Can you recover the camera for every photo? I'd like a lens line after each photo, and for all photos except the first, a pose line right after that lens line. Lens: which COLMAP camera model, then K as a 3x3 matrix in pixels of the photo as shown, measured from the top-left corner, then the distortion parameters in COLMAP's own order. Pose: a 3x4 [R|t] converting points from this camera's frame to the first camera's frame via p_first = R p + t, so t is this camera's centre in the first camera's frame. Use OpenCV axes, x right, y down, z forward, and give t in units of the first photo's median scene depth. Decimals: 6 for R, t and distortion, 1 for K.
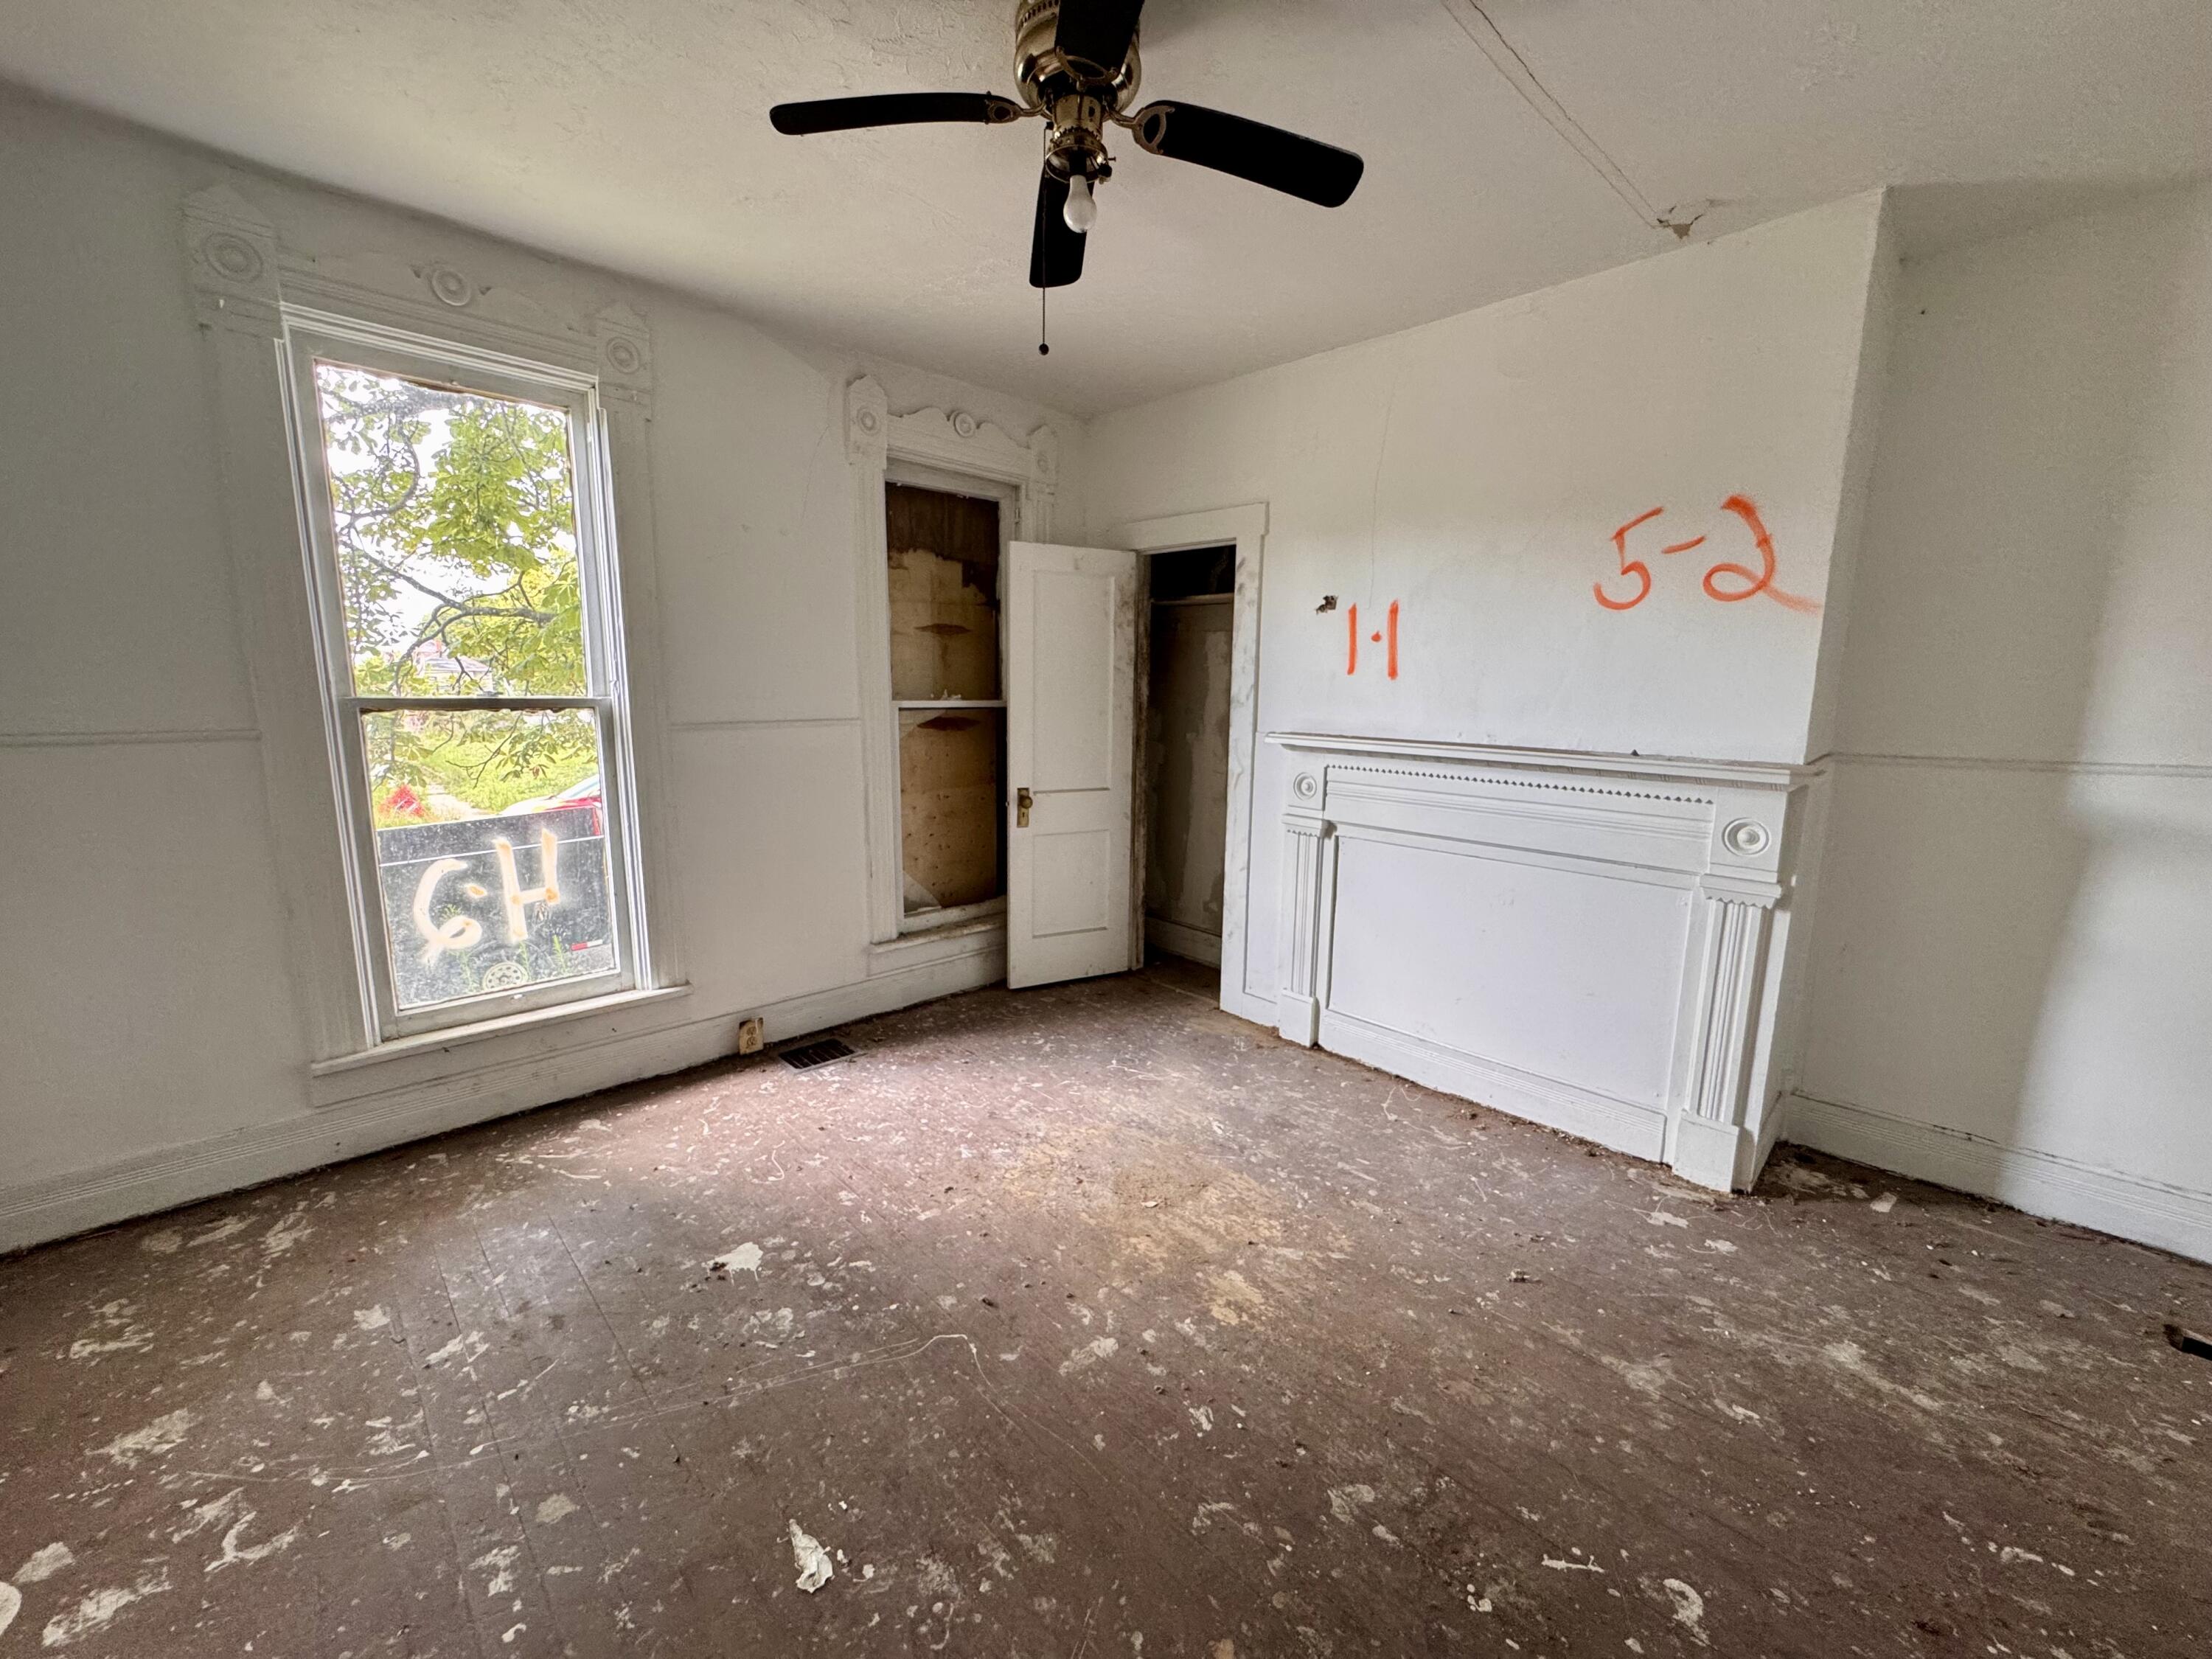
lens RADIAL K [[889.1, 0, 1105.3], [0, 889.1, 831.0], [0, 0, 1]] dist [-0.004005, 0.000380]
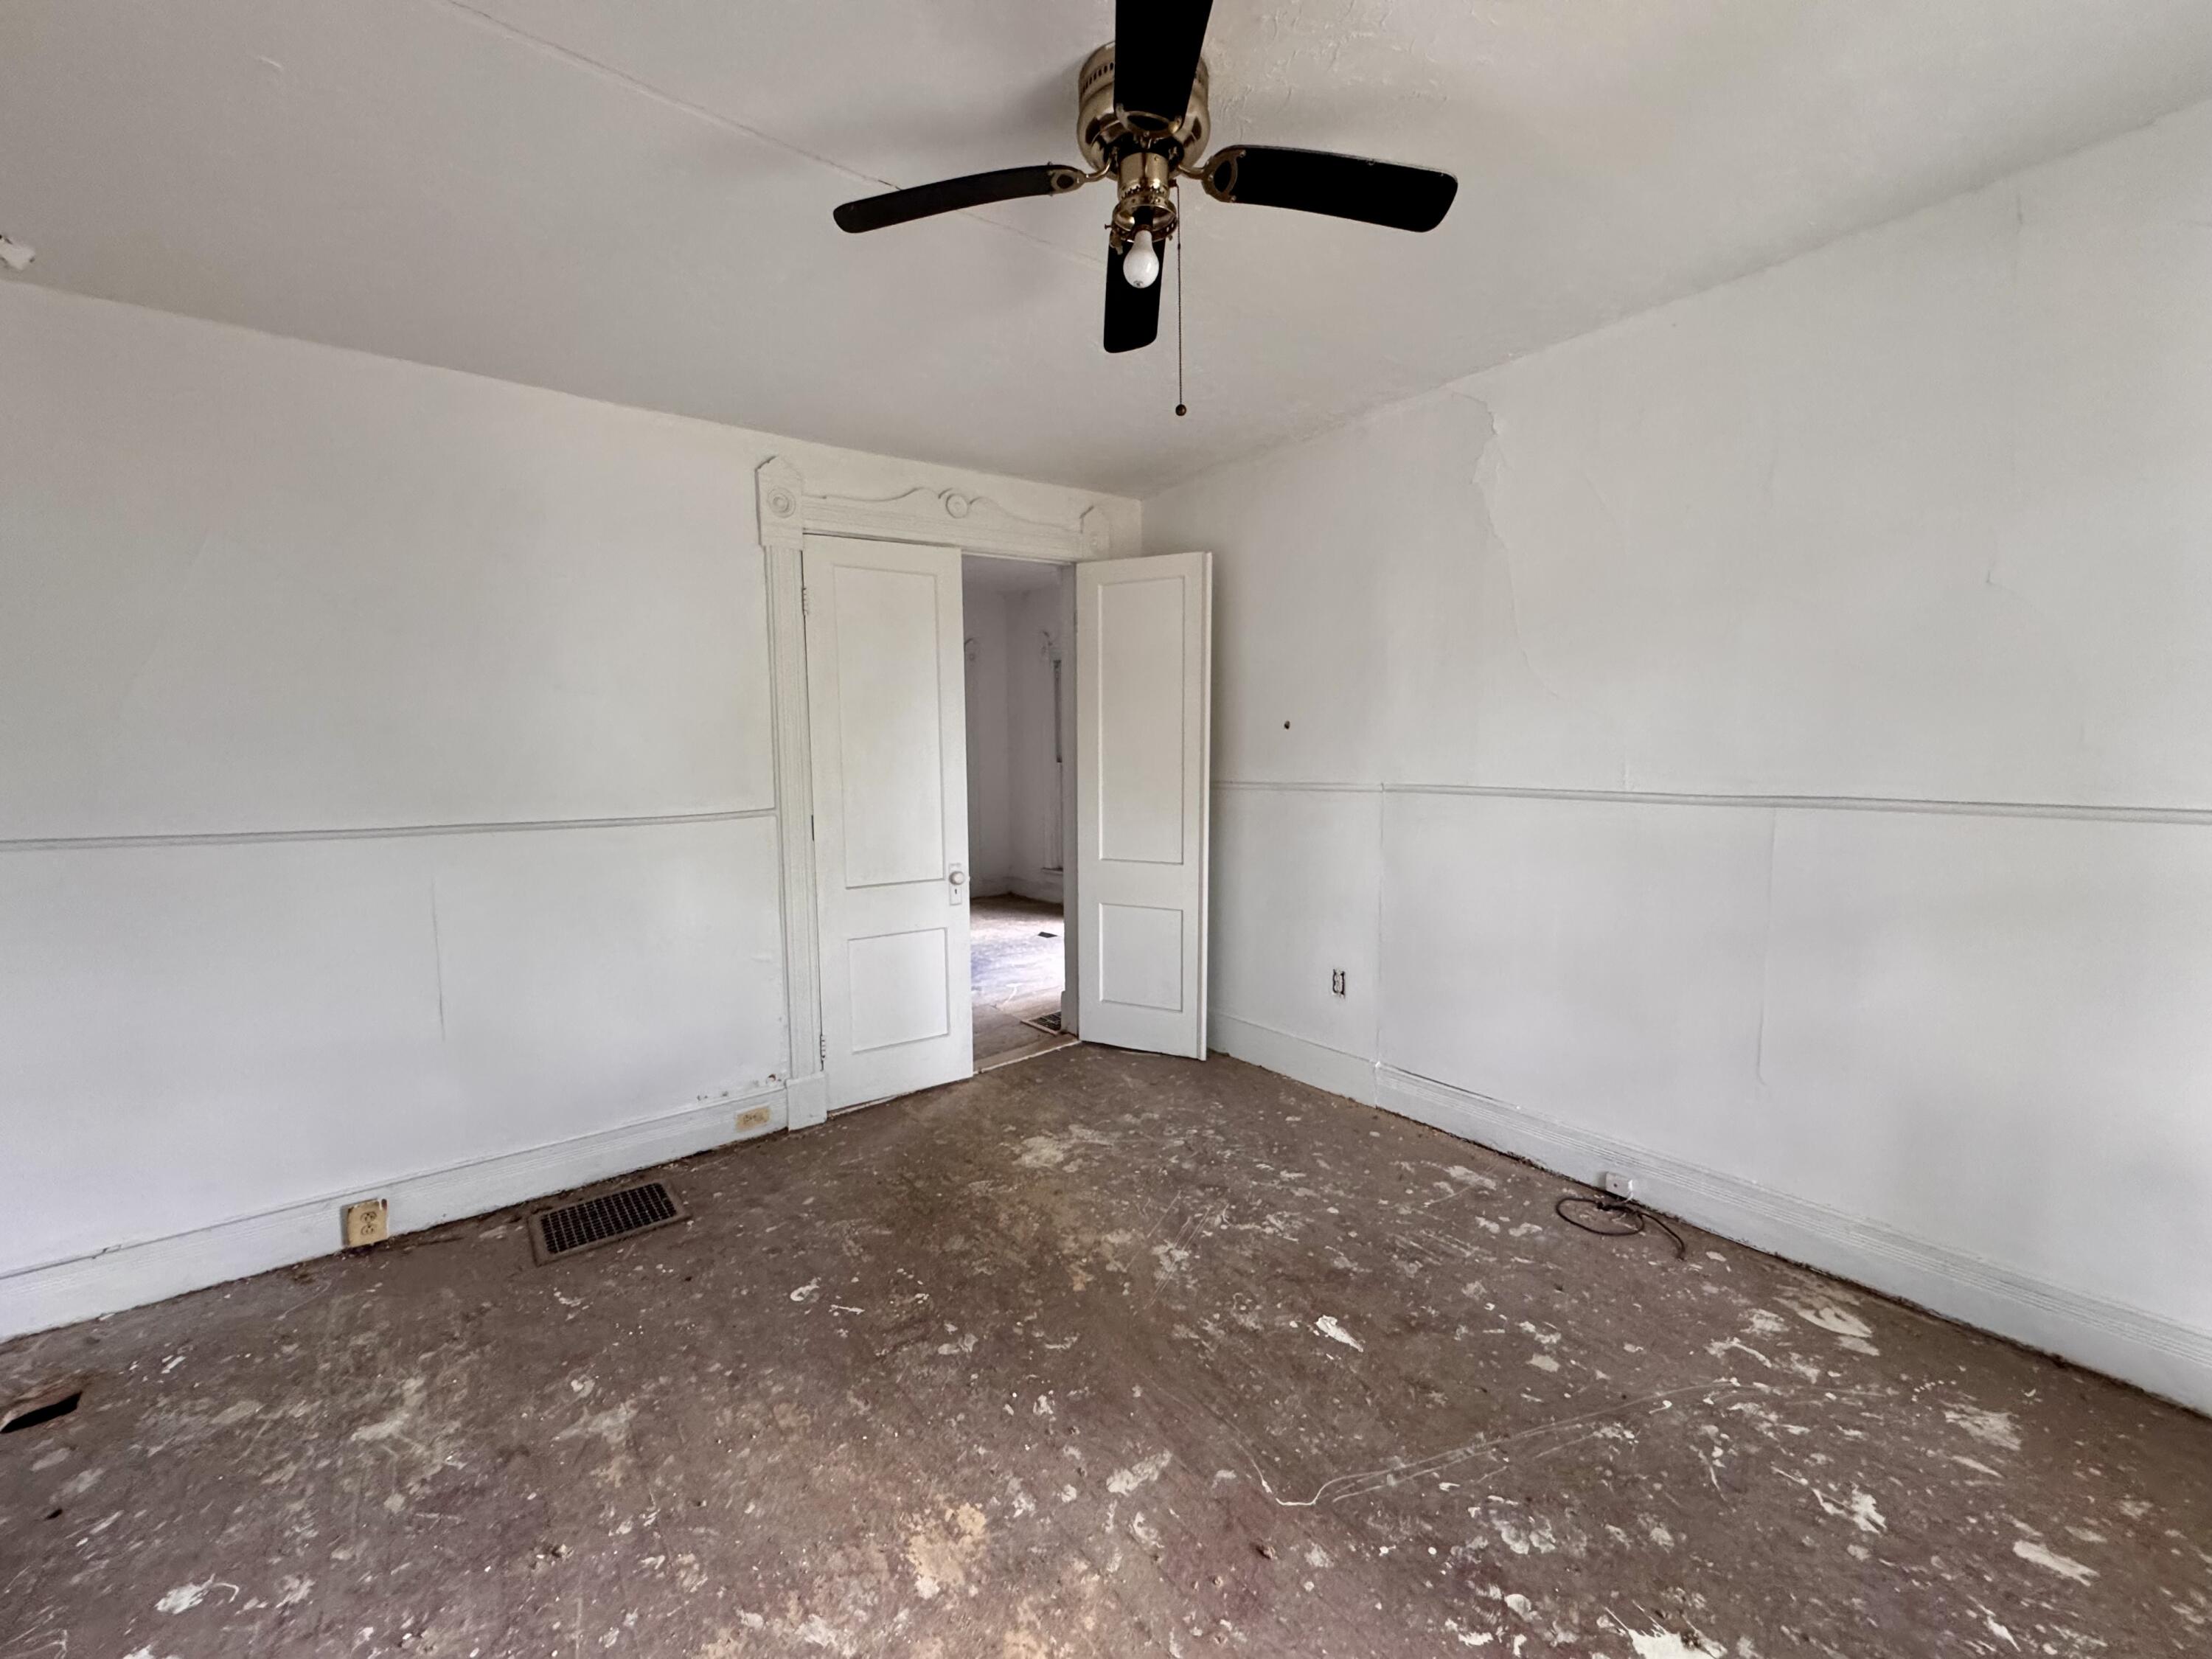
lens RADIAL K [[889.1, 0, 1104.7], [0, 889.1, 831.1], [0, 0, 1]] dist [-0.004005, 0.000380]
pose [[-0.992888, -0.005477, 0.118922, -0.090441], [0.024547, 0.968057, 0.249528, -0.301437], [-0.116490, 0.250672, -0.961038, 1.758215]]
